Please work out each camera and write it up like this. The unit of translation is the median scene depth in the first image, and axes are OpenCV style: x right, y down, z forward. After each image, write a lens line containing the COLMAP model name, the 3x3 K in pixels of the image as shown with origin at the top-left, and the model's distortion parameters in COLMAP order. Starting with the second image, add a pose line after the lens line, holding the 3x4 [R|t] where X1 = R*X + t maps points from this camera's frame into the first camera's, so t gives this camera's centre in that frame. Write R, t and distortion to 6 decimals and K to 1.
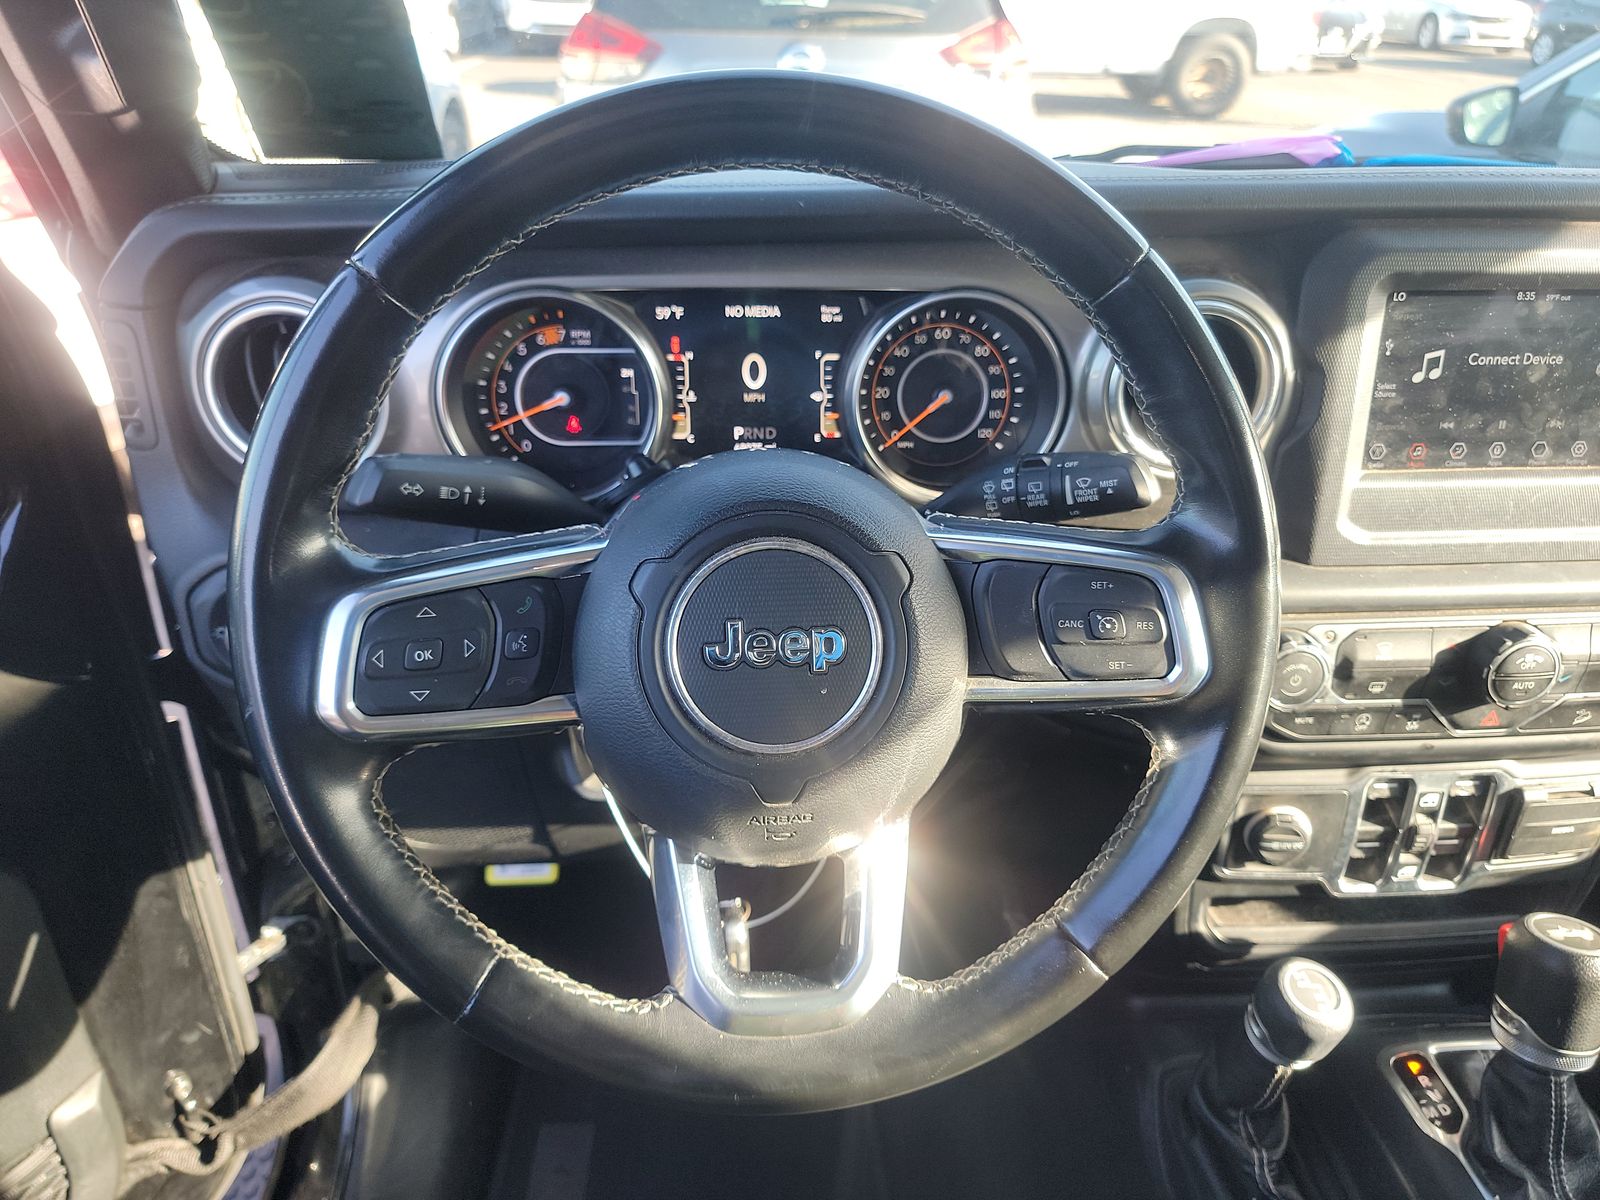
lens RADIAL K [[1121.3, 0, 822.5], [0, 1121.3, 602.6], [0, 0, 1]] dist [0.062844, -0.058519]
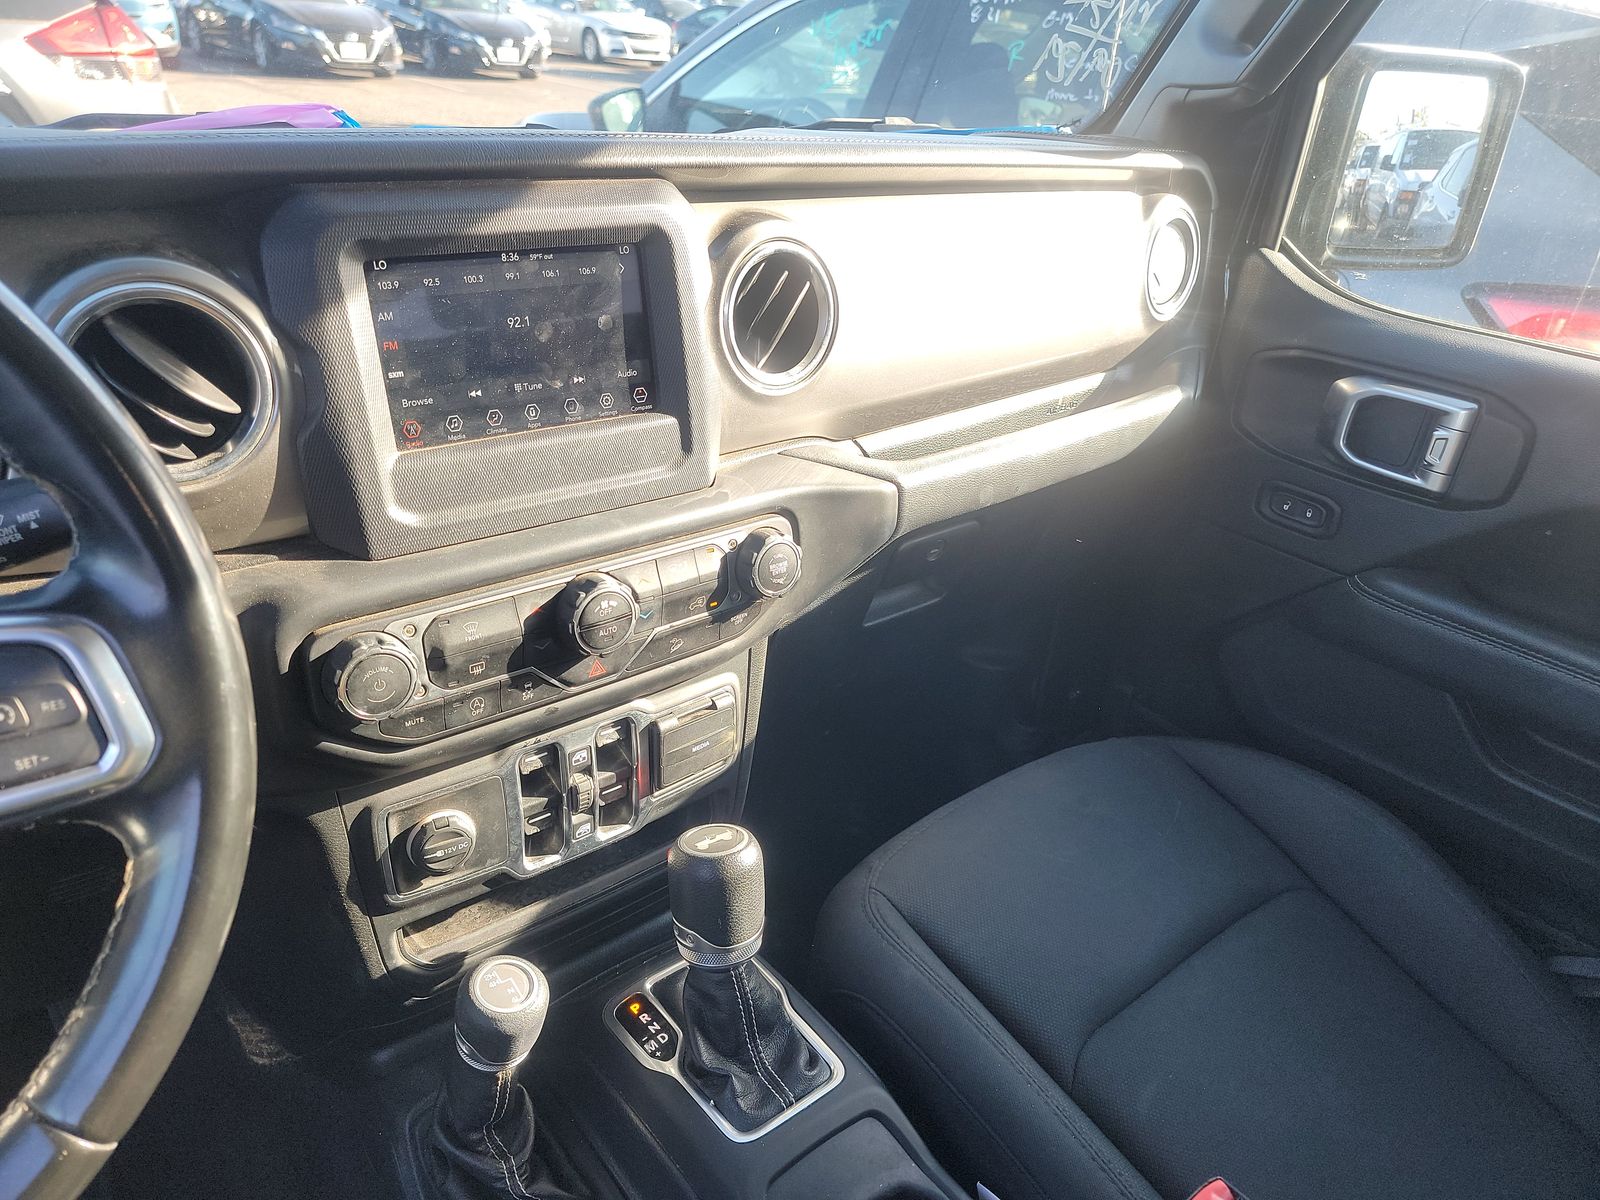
lens RADIAL K [[1094.7, 0, 808.5], [0, 1094.7, 613.4], [0, 0, 1]] dist [0.062378, -0.052950]
pose [[0.827929, -0.233245, 0.510030, 0.222696], [0.229332, 0.970708, 0.071647, 0.023186], [-0.511802, 0.057648, 0.857167, 0.038031]]
